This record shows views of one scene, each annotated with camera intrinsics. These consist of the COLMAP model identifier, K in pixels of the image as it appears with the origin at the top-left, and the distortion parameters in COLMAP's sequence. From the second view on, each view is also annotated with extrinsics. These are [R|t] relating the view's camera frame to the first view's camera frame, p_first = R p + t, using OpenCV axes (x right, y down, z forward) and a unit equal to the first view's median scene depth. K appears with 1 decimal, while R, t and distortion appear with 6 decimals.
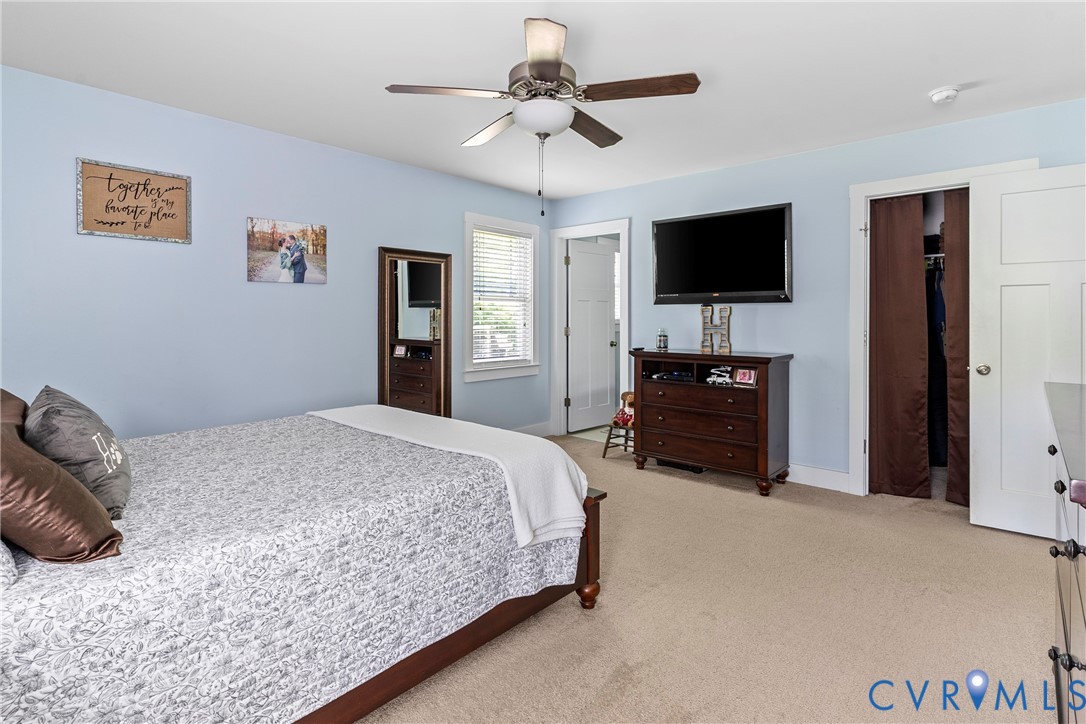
lens RADIAL K [[535.4, 0, 549.0], [0, 535.4, 327.0], [0, 0, 1]] dist [0.005299, 0.000400]
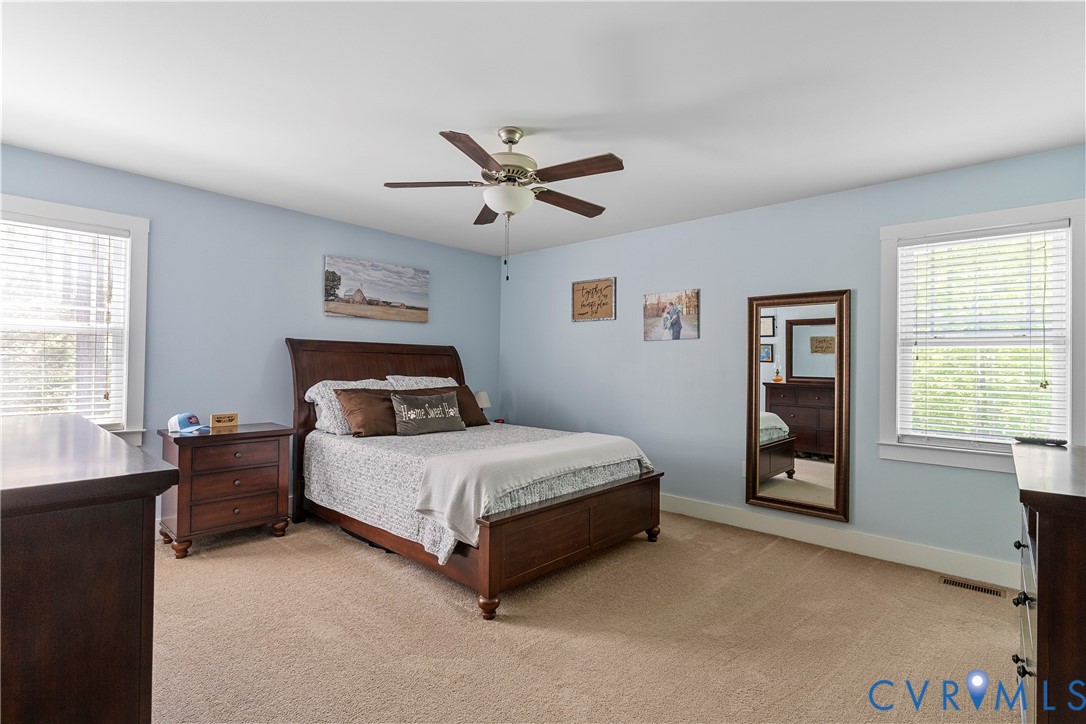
lens RADIAL K [[535.4, 0, 542.6], [0, 535.4, 362.4], [0, 0, 1]] dist [0.005299, 0.000400]
pose [[-0.022000, -0.007812, -0.999727, 0.807287], [-0.031378, 0.999482, -0.007119, -0.011154], [0.999265, 0.031213, -0.022234, 0.747825]]
